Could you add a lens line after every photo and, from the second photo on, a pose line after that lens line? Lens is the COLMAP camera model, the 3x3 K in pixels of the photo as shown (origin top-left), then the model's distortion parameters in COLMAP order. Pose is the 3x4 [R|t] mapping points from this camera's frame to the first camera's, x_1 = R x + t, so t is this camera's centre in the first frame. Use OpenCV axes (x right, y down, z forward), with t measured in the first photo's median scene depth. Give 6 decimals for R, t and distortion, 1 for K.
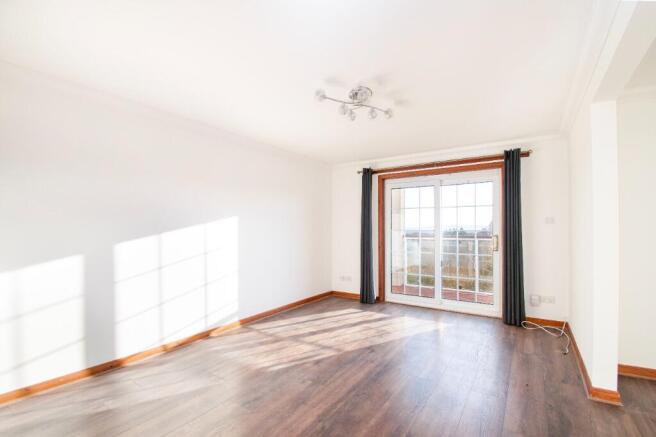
lens RADIAL K [[289.0, 0, 334.0], [0, 289.0, 229.3], [0, 0, 1]] dist [0.000432, 0.000063]
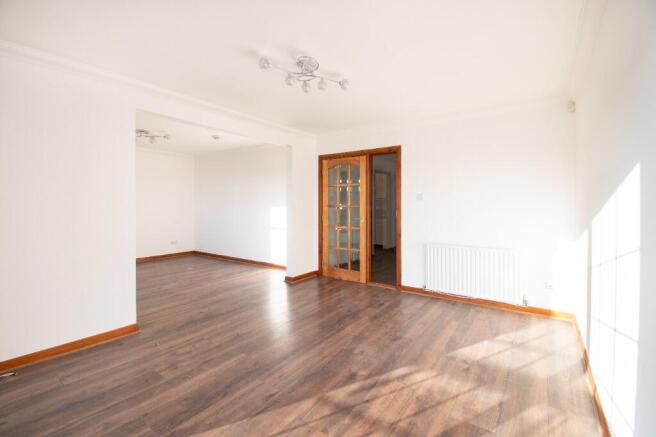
lens RADIAL K [[298.2, 0, 328.1], [0, 298.2, 206.1], [0, 0, 1]] dist [-0.001270, -0.000983]
pose [[-0.999354, 0.001312, 0.035919, -0.014168], [0.001509, 0.999984, 0.005466, 0.002349], [-0.035911, 0.005516, -0.999340, 1.138267]]
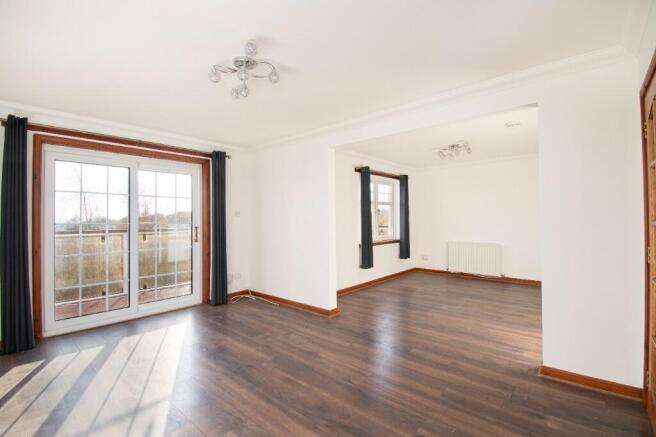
lens RADIAL K [[298.2, 0, 328.1], [0, 298.2, 206.1], [0, 0, 1]] dist [-0.001270, -0.000983]
pose [[0.144277, 0.046141, 0.988461, -0.439908], [0.012710, 0.998743, -0.048476, 0.005707], [-0.989456, 0.019557, 0.143509, 0.357325]]
